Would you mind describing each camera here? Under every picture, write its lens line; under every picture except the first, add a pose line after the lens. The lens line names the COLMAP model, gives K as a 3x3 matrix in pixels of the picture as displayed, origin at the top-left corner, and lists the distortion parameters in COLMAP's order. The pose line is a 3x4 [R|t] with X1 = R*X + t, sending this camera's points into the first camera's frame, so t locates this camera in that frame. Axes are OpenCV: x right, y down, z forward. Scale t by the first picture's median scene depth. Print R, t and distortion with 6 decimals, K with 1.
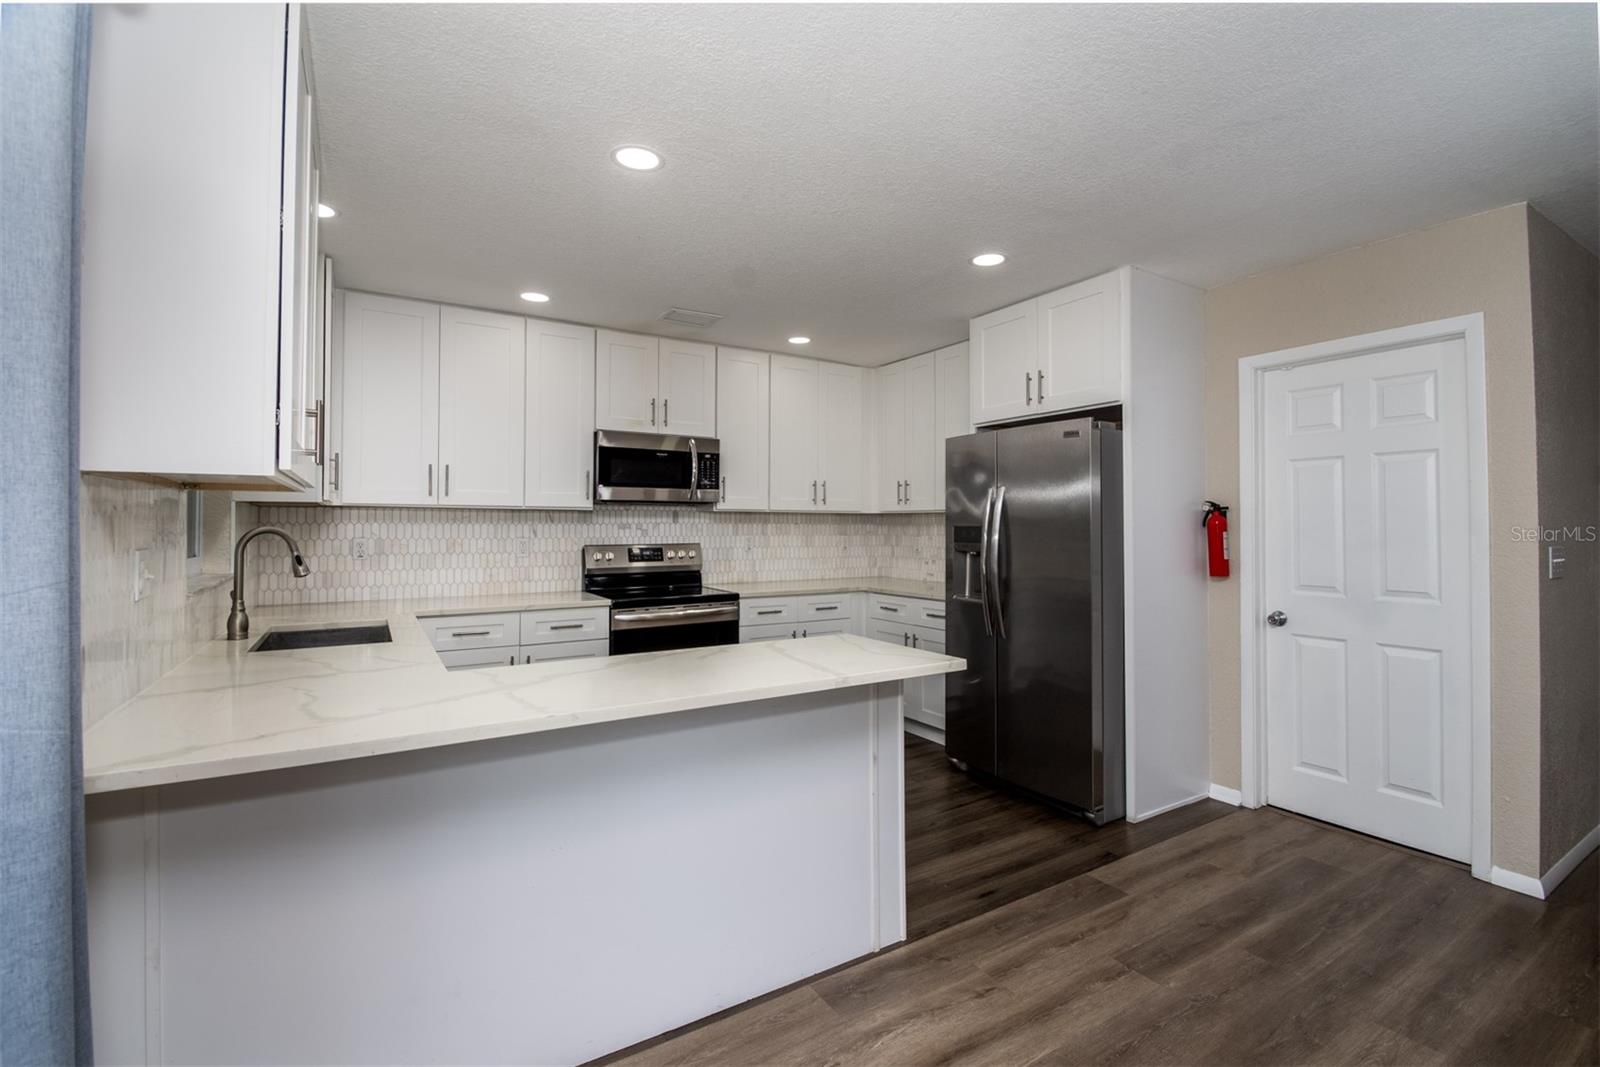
lens RADIAL K [[717.7, 0, 814.2], [0, 717.7, 524.8], [0, 0, 1]] dist [-0.002079, -0.000276]
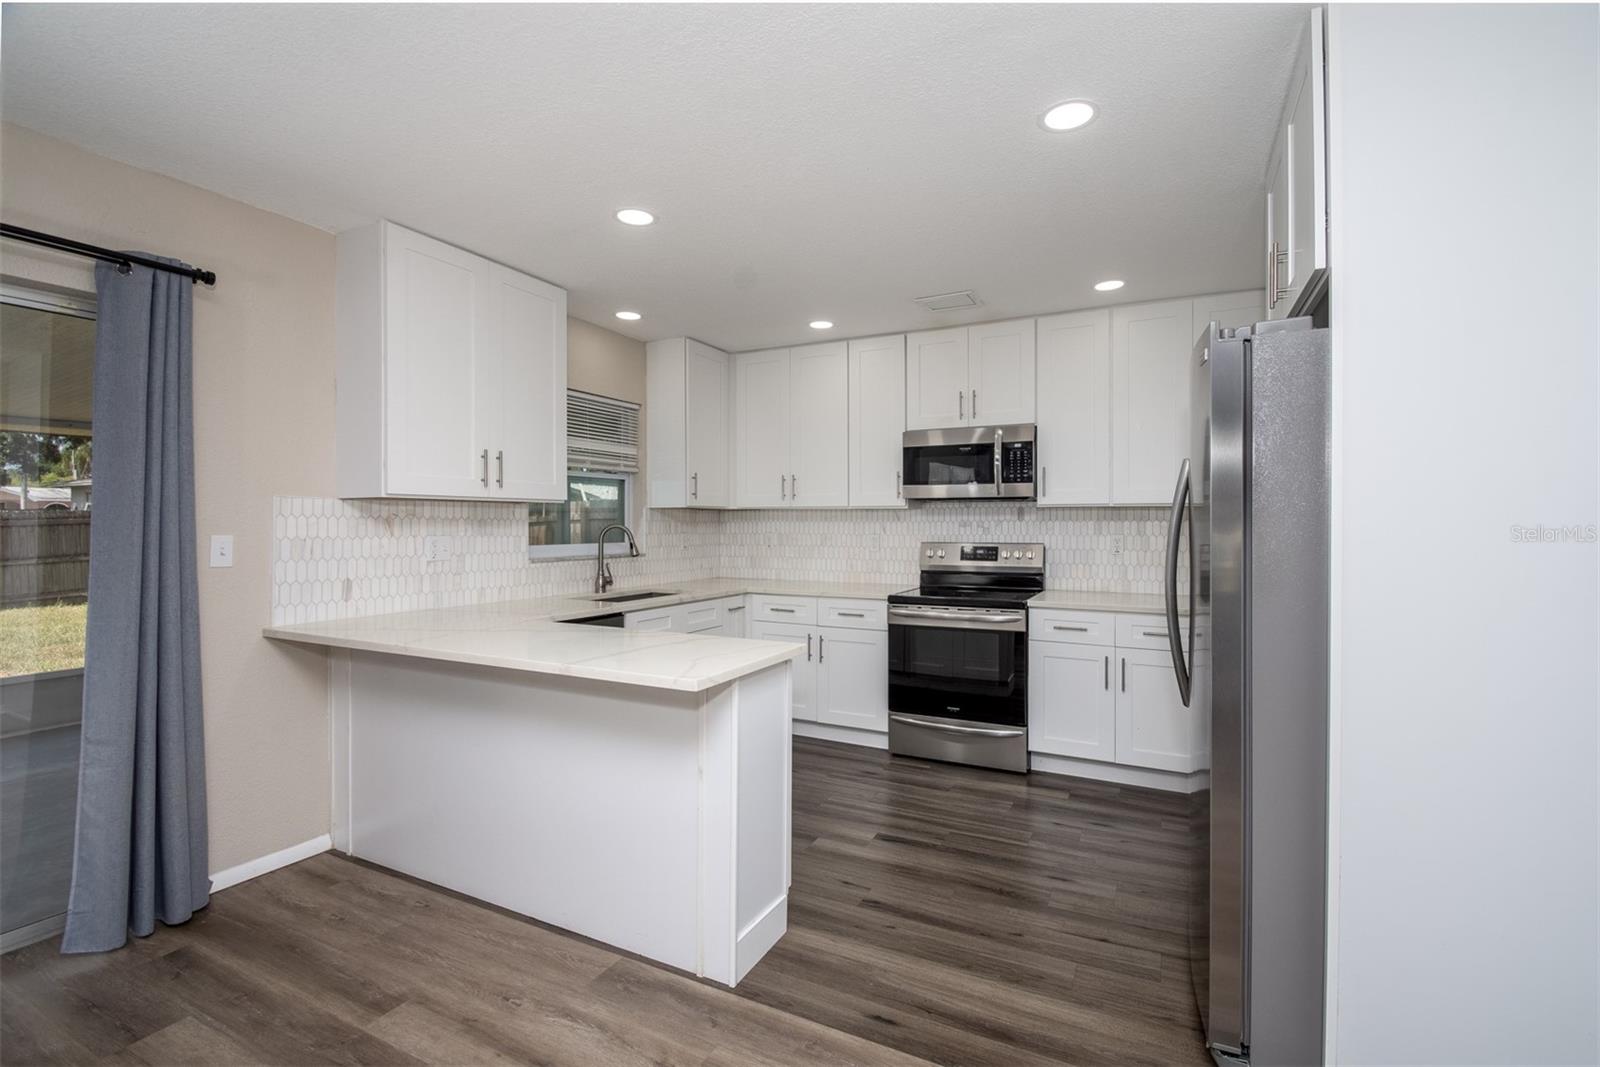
lens RADIAL K [[717.7, 0, 814.2], [0, 717.7, 524.8], [0, 0, 1]] dist [-0.002079, -0.000276]
pose [[0.521354, 0.001073, -0.853340, 0.503761], [0.001159, 0.999997, 0.001965, 0.001081], [0.853340, -0.002013, 0.521352, 0.334107]]
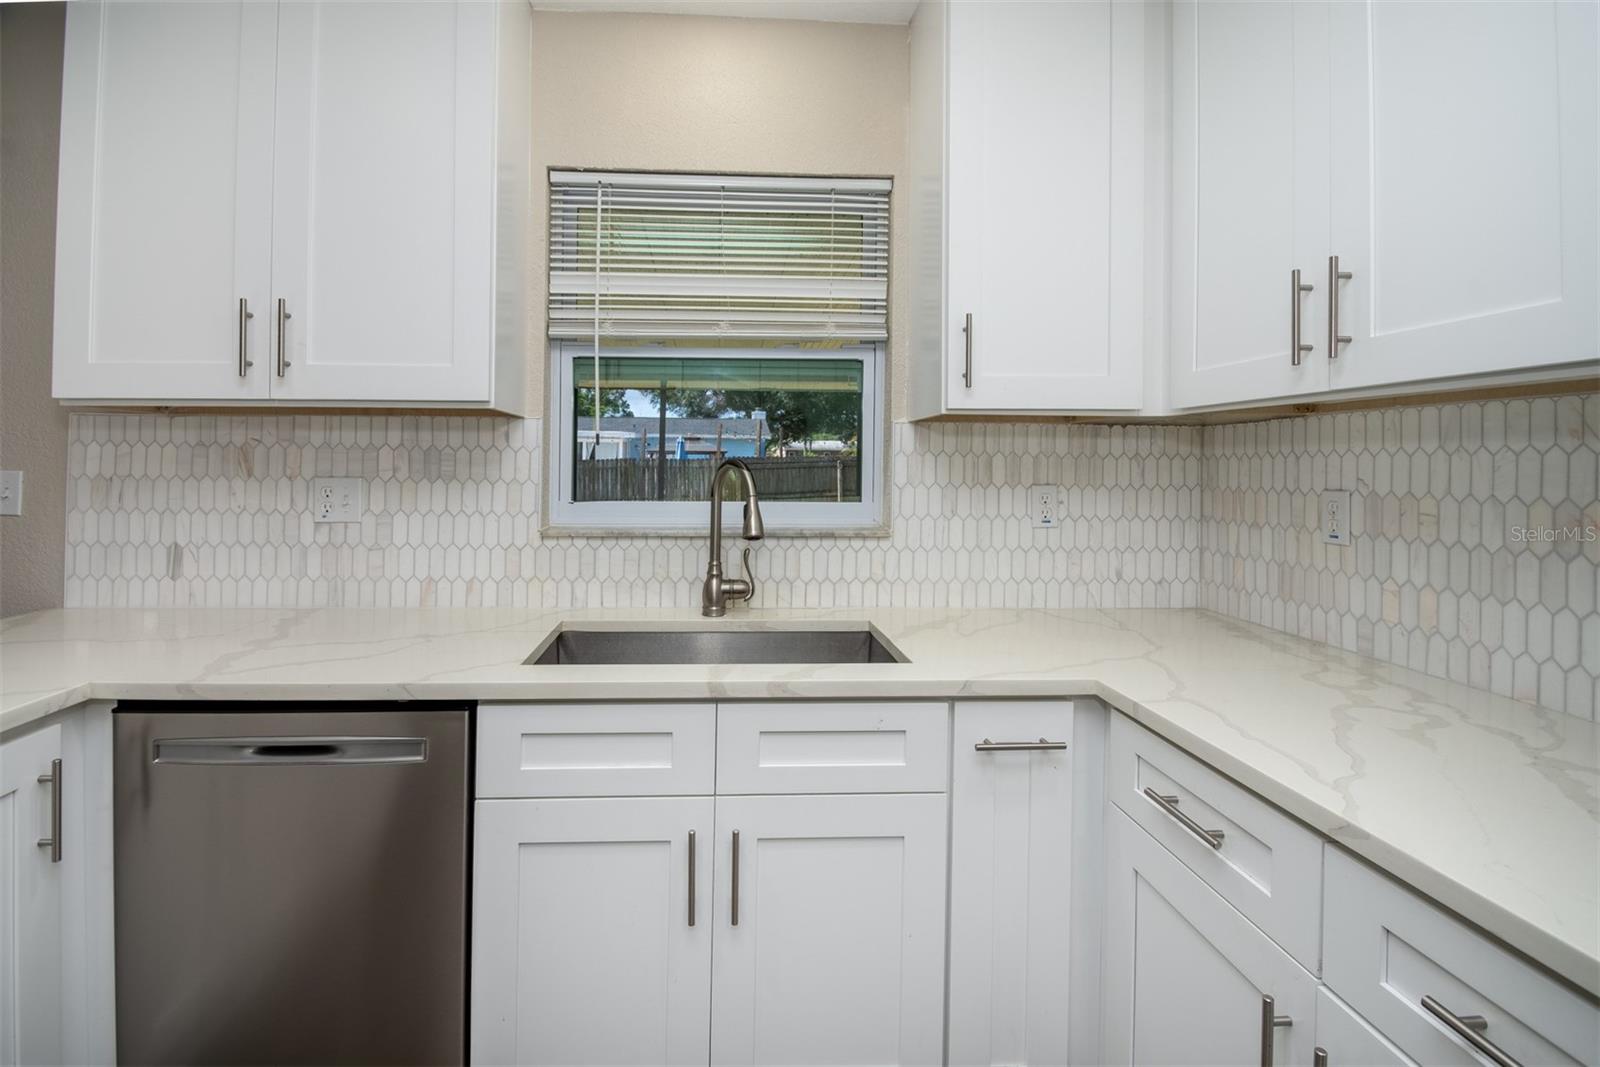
lens RADIAL K [[735.7, 0, 754.1], [0, 735.7, 469.3], [0, 0, 1]] dist [-0.000976, -0.000199]
pose [[-0.488332, -0.000175, -0.872658, -0.104378], [-0.005082, 0.999984, 0.002643, 0.006431], [0.872643, 0.005726, -0.488325, 0.825528]]
